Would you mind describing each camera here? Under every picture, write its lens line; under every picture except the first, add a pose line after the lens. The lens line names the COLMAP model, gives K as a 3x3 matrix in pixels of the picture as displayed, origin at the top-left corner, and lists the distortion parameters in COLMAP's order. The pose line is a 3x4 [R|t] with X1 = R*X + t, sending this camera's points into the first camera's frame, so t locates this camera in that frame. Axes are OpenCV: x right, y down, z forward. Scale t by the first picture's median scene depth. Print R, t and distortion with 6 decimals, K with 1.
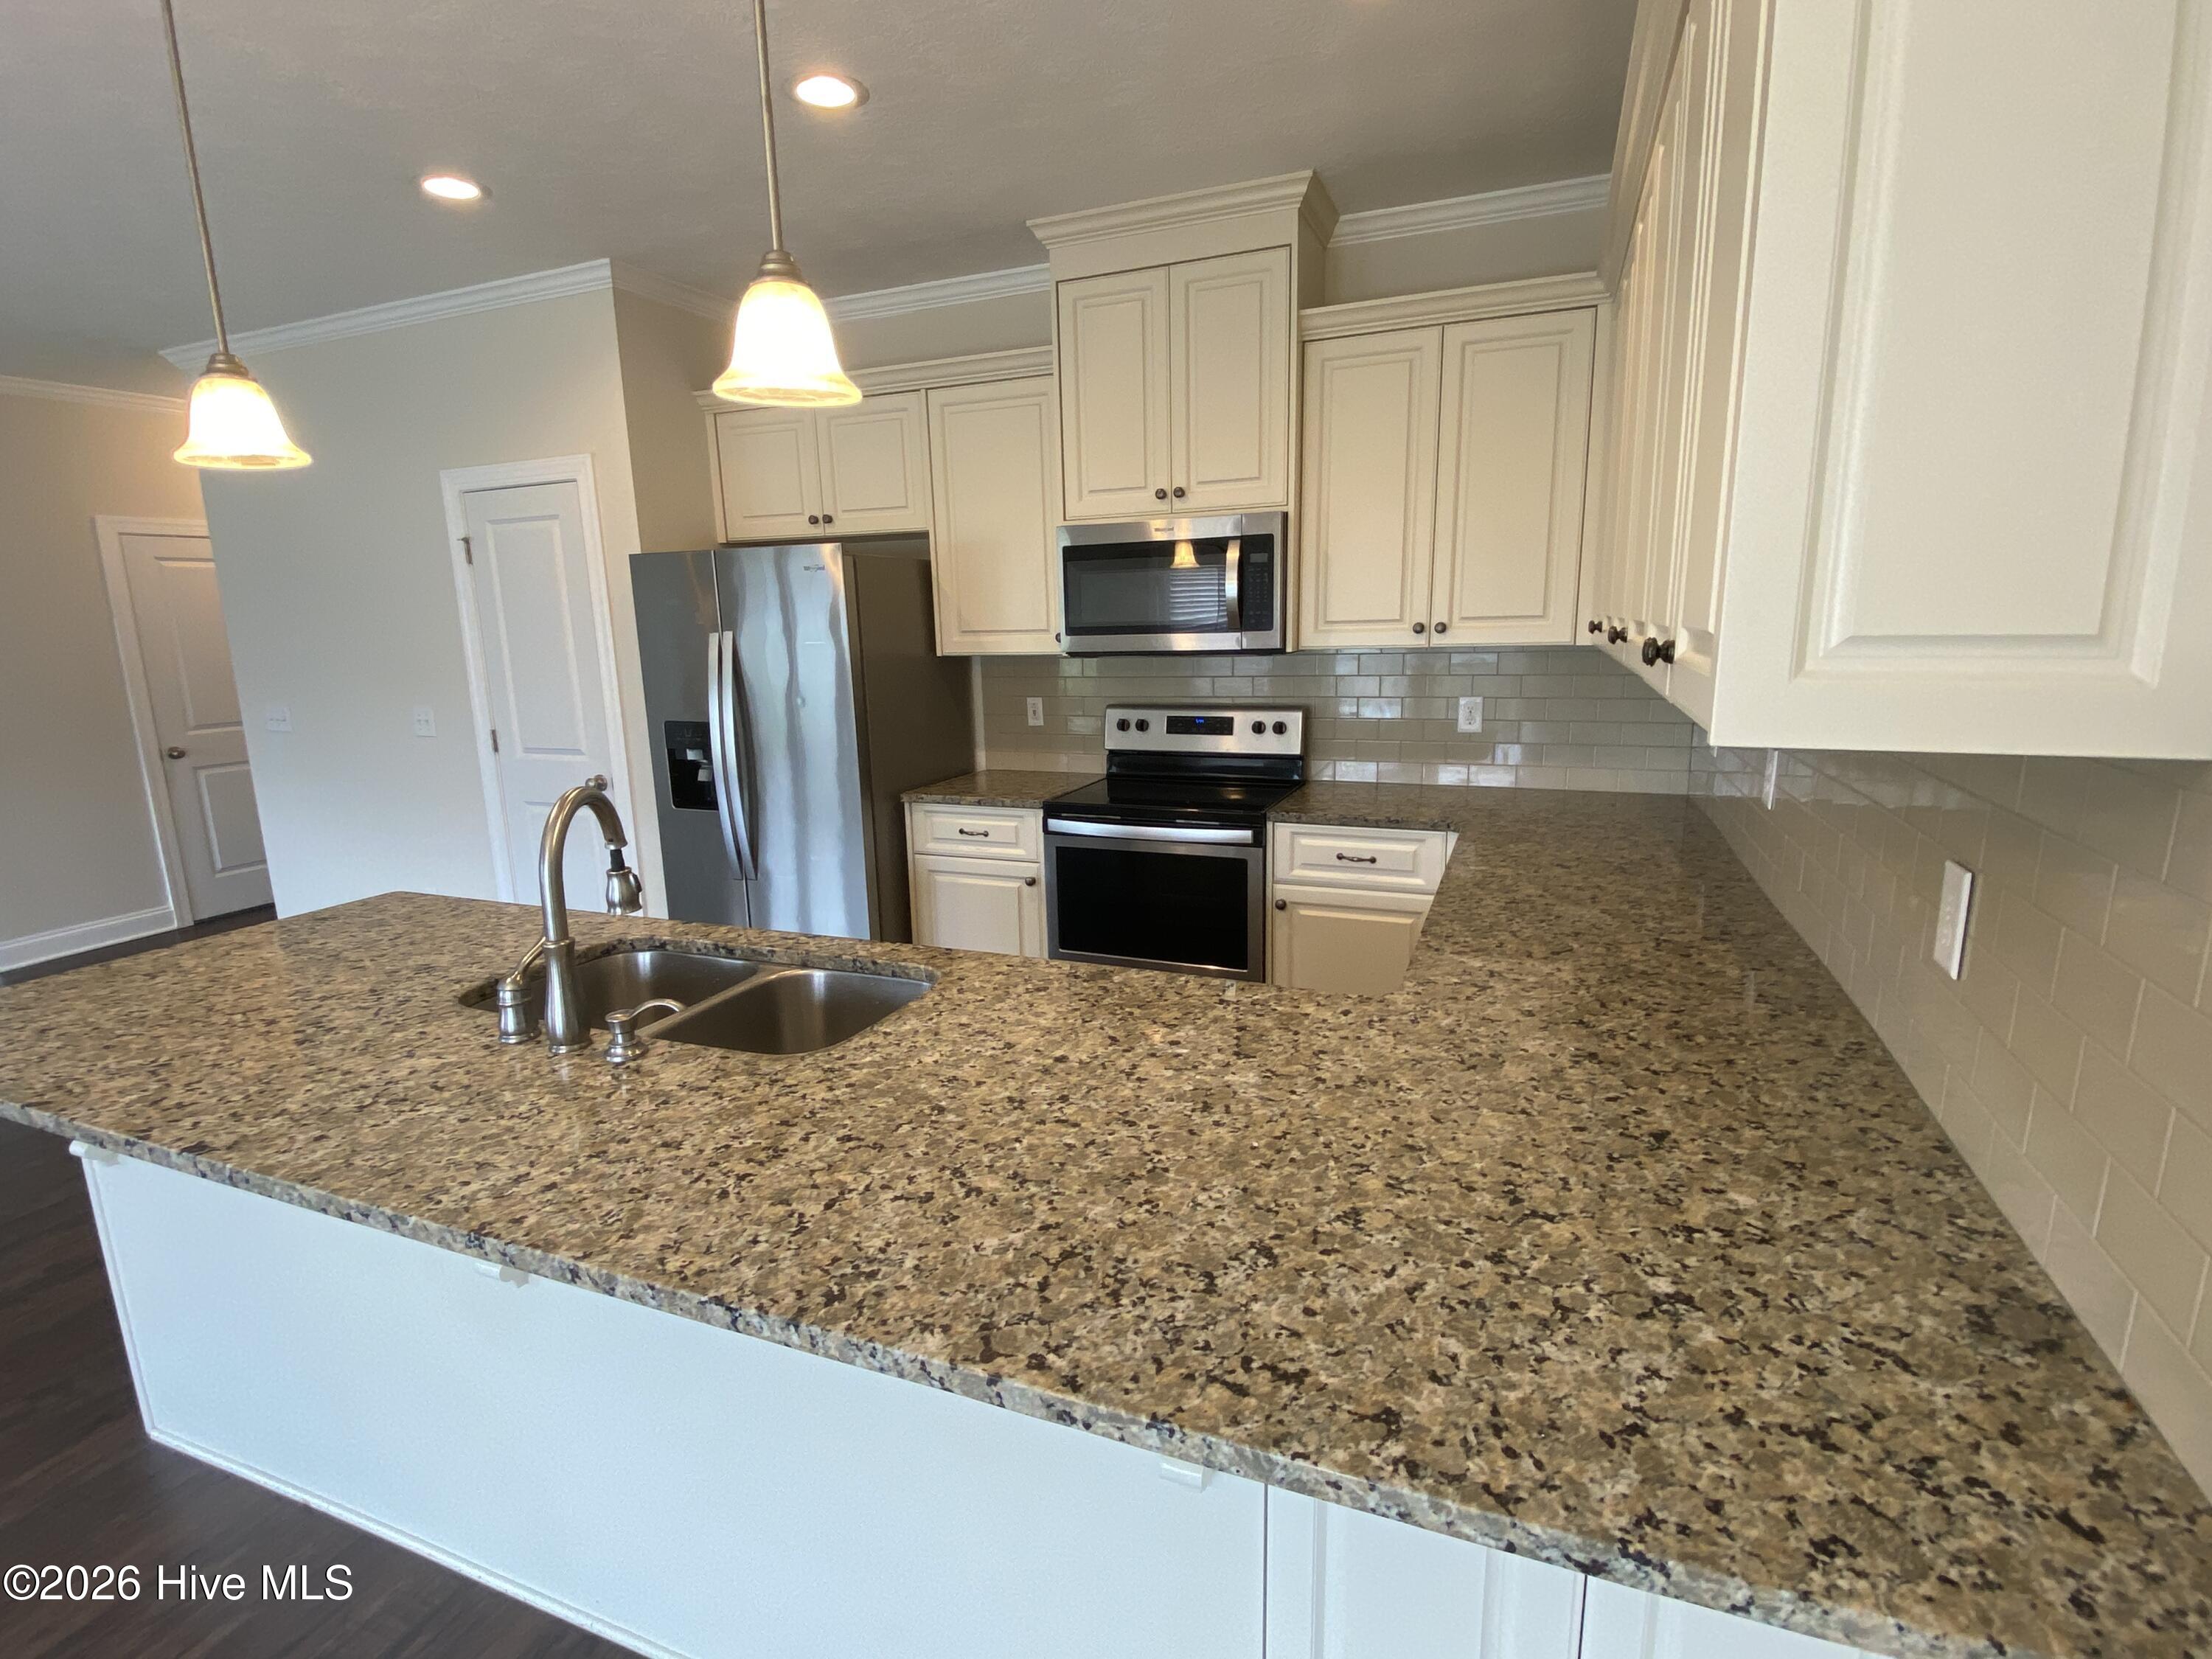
lens RADIAL K [[1032.9, 0, 1106.5], [0, 1032.9, 840.1], [0, 0, 1]] dist [0.009946, -0.017388]
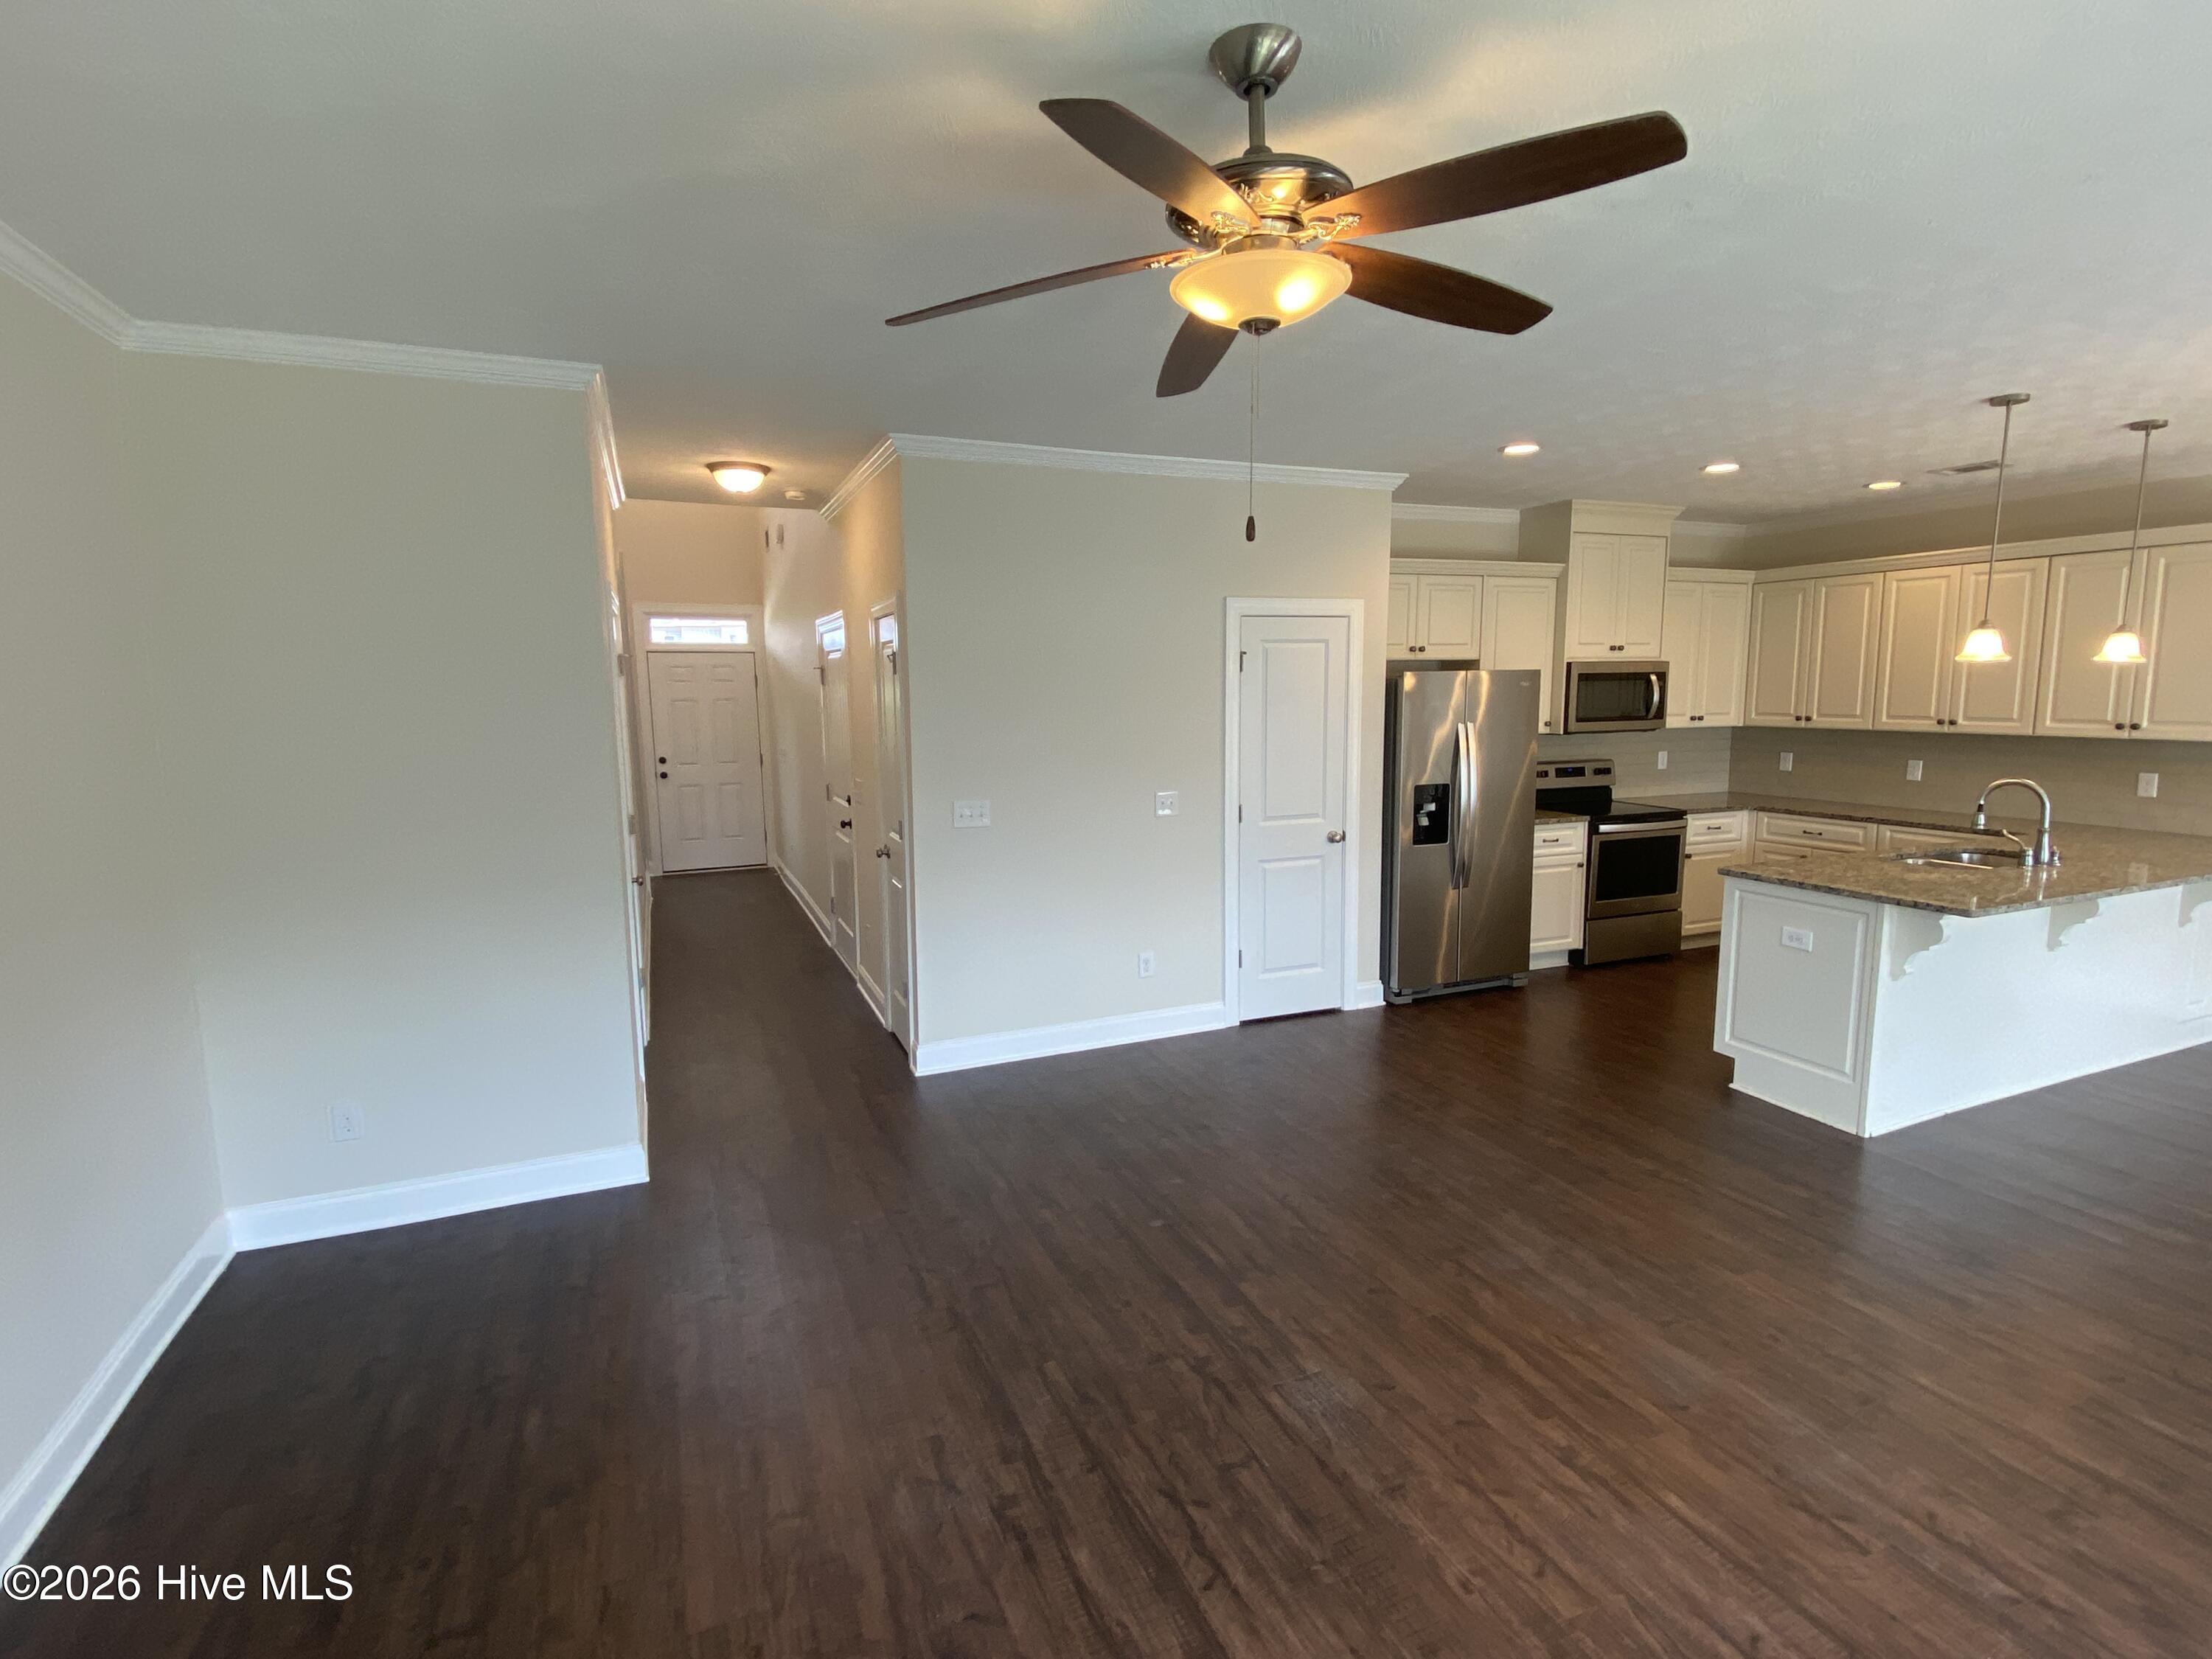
lens RADIAL K [[1077.3, 0, 1076.5], [0, 1077.3, 830.7], [0, 0, 1]] dist [0.003208, -0.011103]
pose [[0.722185, -0.077819, 0.687308, -2.119066], [0.139288, 0.989658, -0.034304, -0.079052], [-0.677530, 0.120507, 0.725556, 0.293823]]
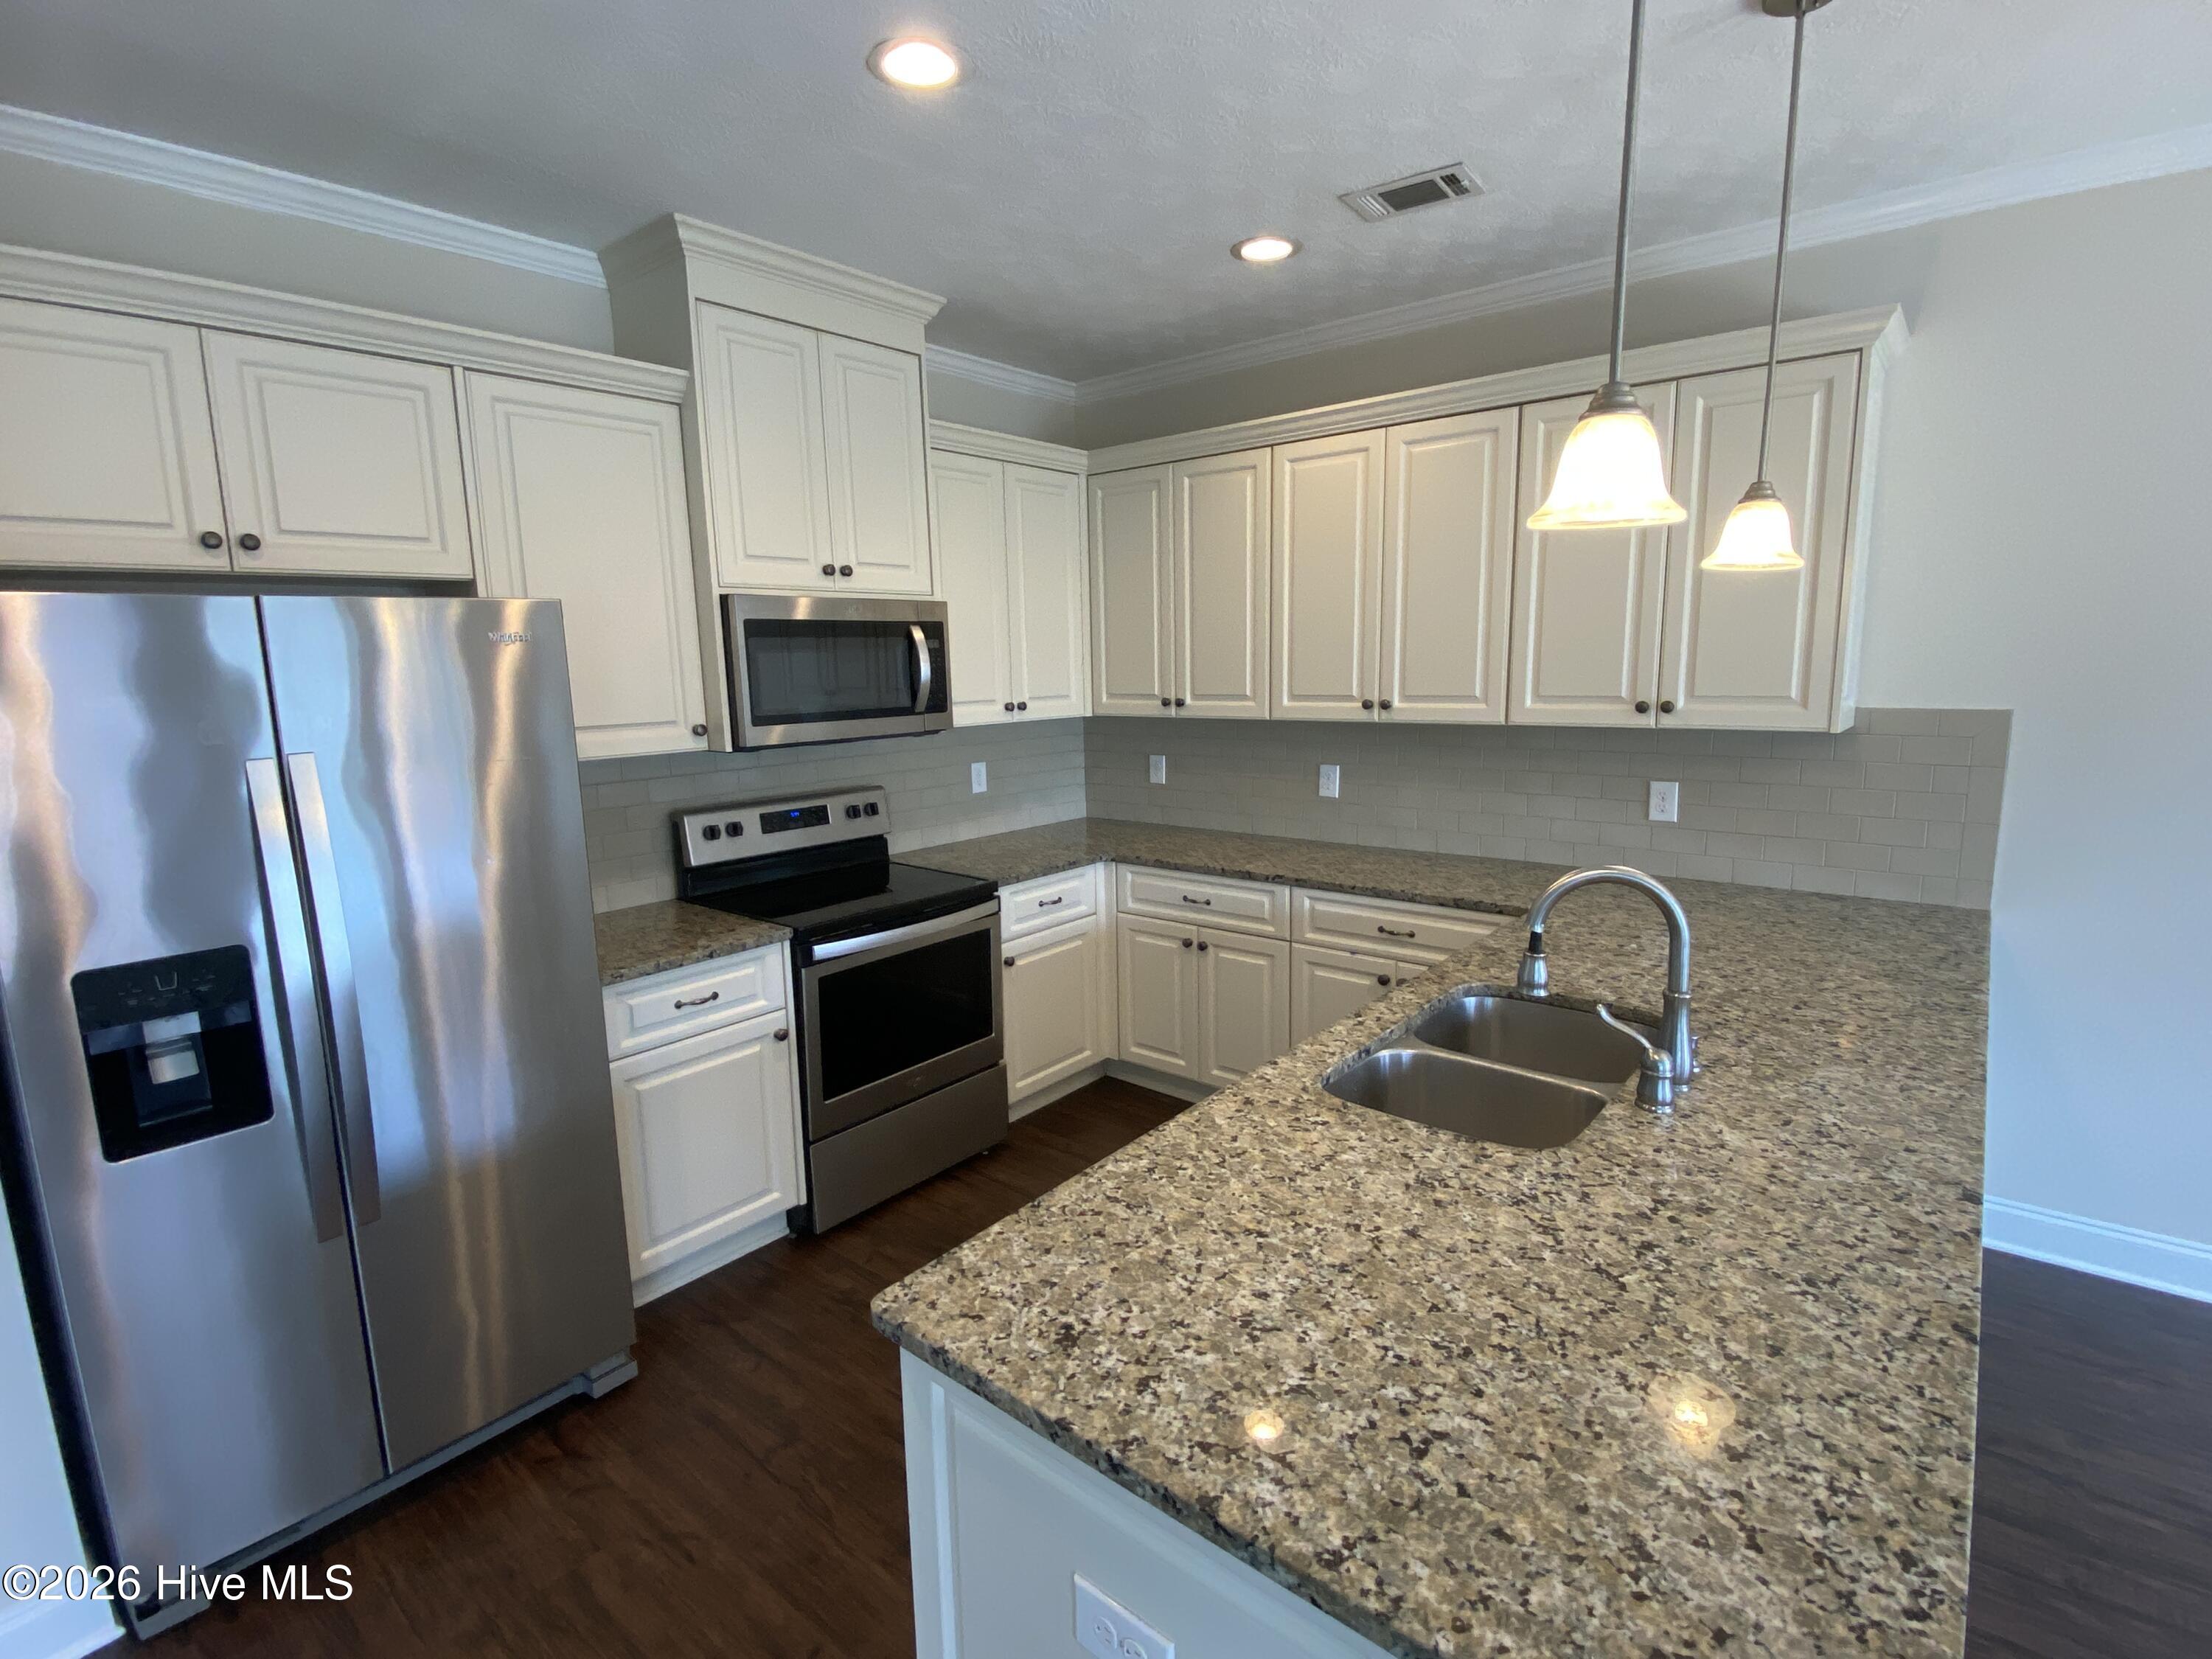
lens RADIAL K [[1050.4, 0, 1079.5], [0, 1050.4, 831.5], [0, 0, 1]] dist [0.048863, -0.054320]
pose [[0.326161, -0.140420, 0.934827, -0.825120], [0.211421, 0.974692, 0.072643, -0.136178], [-0.921369, 0.173948, 0.347595, 0.532688]]
